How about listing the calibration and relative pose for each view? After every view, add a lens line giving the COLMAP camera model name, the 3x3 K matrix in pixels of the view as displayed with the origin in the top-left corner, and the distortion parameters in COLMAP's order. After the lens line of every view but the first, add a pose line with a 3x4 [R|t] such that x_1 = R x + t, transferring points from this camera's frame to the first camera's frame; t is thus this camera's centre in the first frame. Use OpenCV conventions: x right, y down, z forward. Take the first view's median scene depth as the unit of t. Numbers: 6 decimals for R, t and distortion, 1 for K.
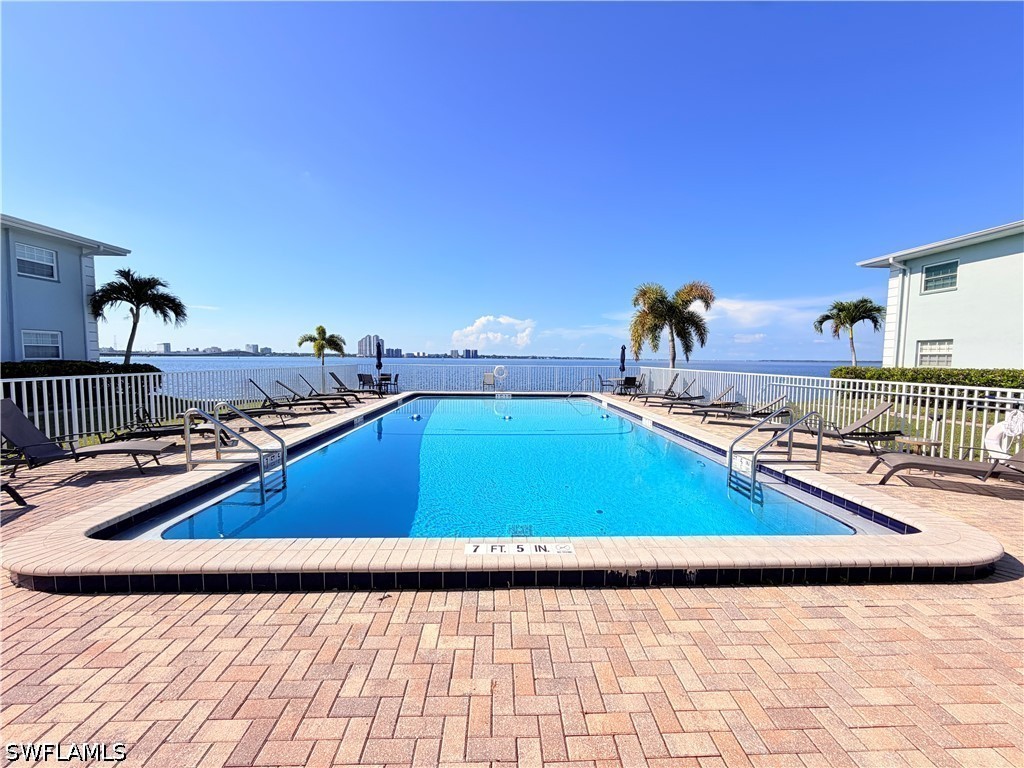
lens RADIAL K [[408.0, 0, 518.9], [0, 408.0, 391.2], [0, 0, 1]] dist [-0.000744, -0.000114]
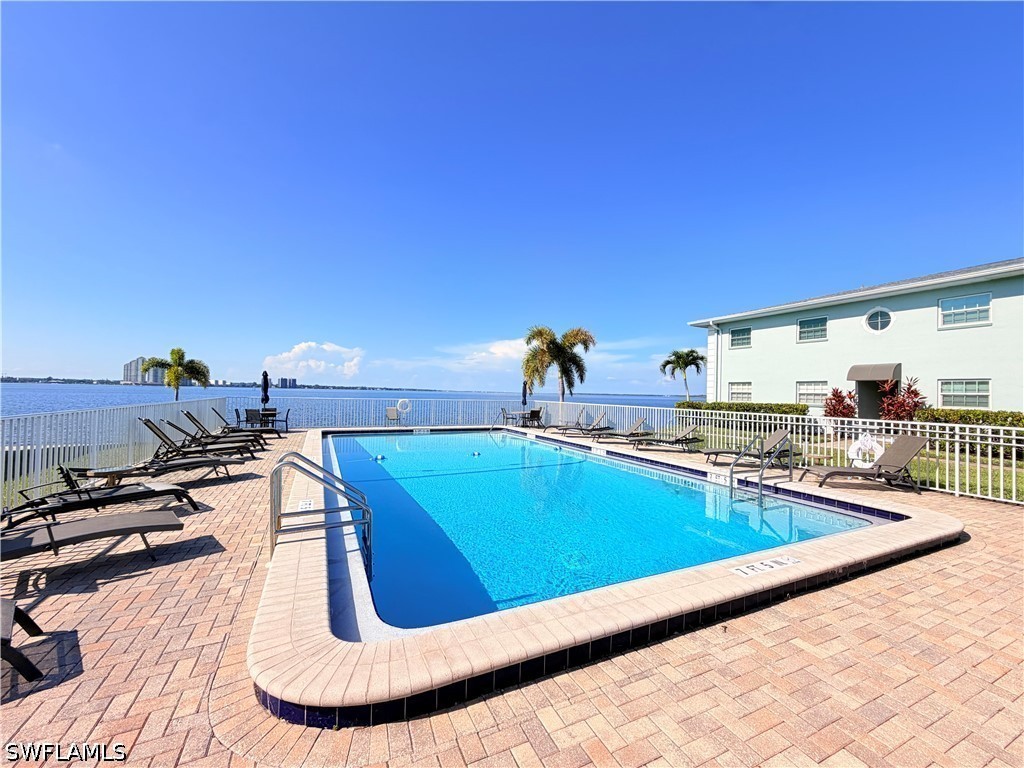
lens RADIAL K [[408.0, 0, 509.9], [0, 408.0, 385.9], [0, 0, 1]] dist [-0.000744, -0.000114]
pose [[0.920133, 0.016132, 0.391273, -0.218132], [0.019103, 0.996113, -0.085992, -0.007959], [-0.391139, 0.086599, 0.916248, 0.032249]]
